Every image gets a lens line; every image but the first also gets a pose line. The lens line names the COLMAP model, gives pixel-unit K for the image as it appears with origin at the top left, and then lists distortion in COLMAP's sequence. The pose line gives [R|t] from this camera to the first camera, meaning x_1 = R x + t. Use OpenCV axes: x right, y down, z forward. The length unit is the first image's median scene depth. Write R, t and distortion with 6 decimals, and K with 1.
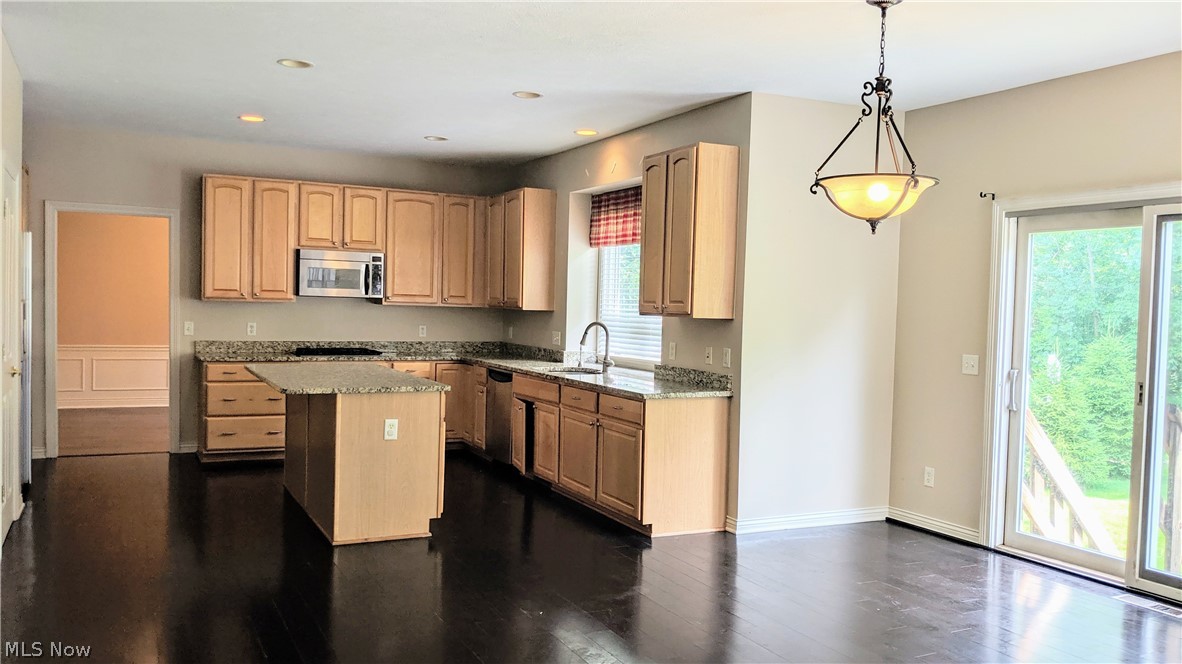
lens RADIAL K [[946.9, 0, 592.8], [0, 946.9, 328.8], [0, 0, 1]] dist [0.054594, -0.101454]
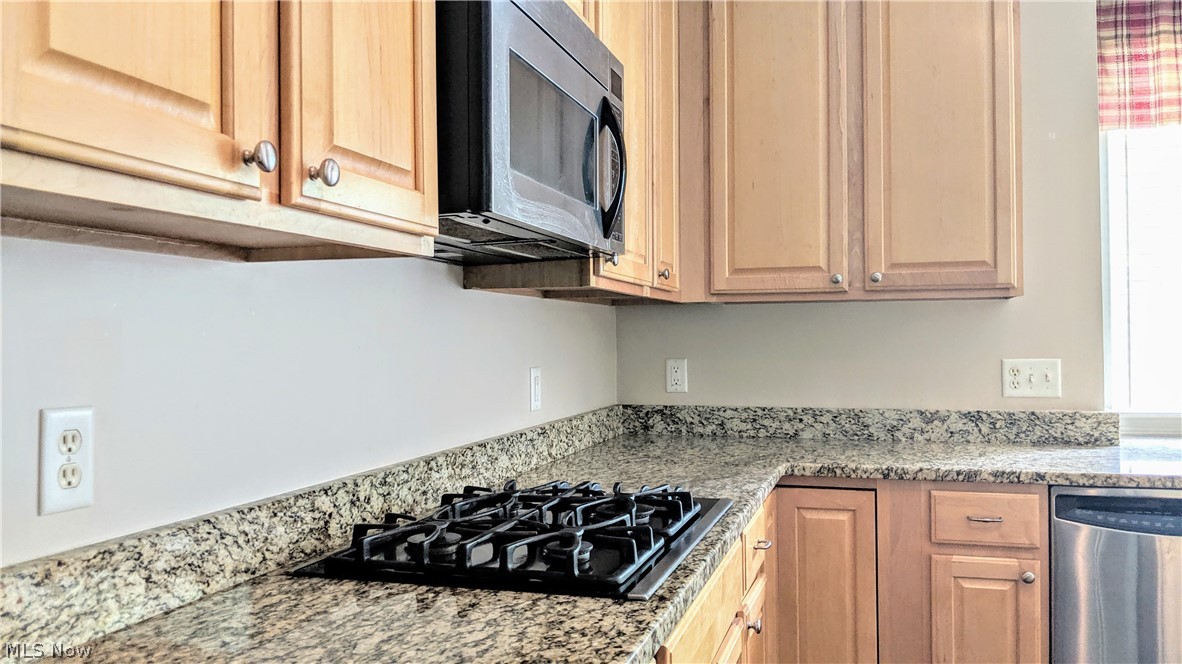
lens RADIAL K [[946.9, 0, 592.9], [0, 946.9, 328.6], [0, 0, 1]] dist [0.054594, -0.101454]
pose [[0.683474, -0.026491, 0.729494, -0.402570], [0.052452, 0.998540, -0.012882, -0.011712], [-0.728088, 0.047068, 0.683866, 0.857552]]
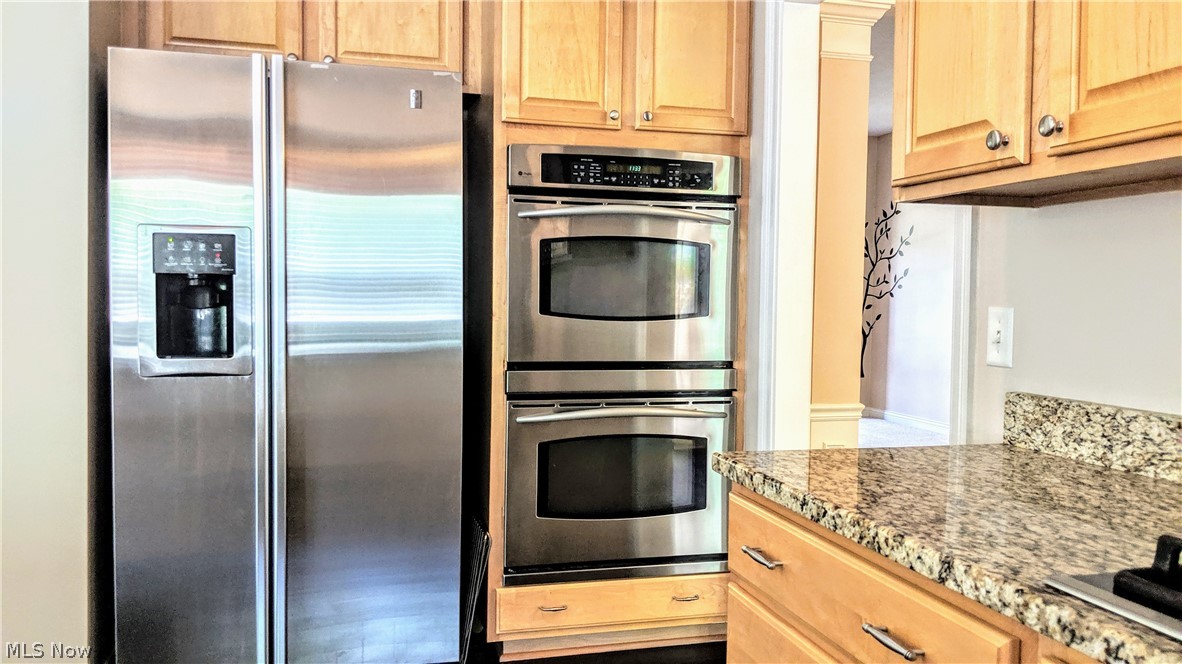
lens RADIAL K [[946.9, 0, 591.5], [0, 946.9, 336.0], [0, 0, 1]] dist [0.054594, -0.101454]
pose [[-0.202635, 0.011128, -0.979191, -0.174592], [-0.049856, 0.998521, 0.021665, -0.000381], [0.977984, 0.053208, -0.201780, 0.922106]]
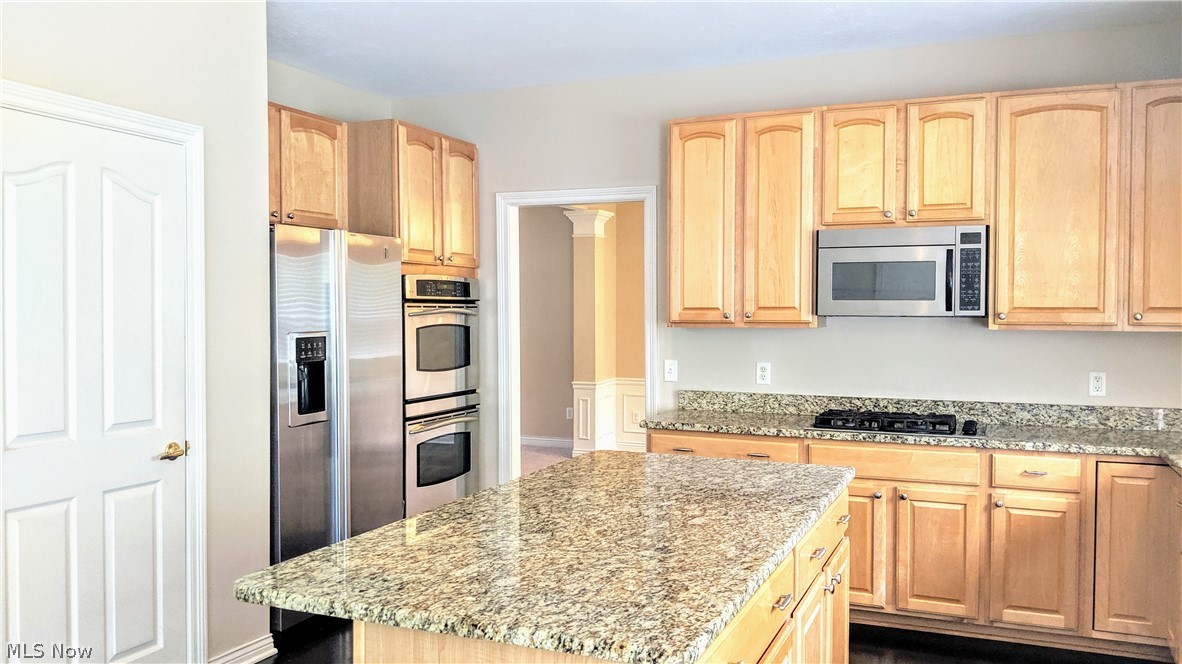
lens RADIAL K [[946.9, 0, 590.2], [0, 946.9, 333.3], [0, 0, 1]] dist [0.054594, -0.101454]
pose [[0.645386, -0.005470, -0.763837, 0.023014], [-0.006563, 0.999898, -0.012705, -0.016326], [0.763829, 0.013213, 0.645284, 0.534886]]
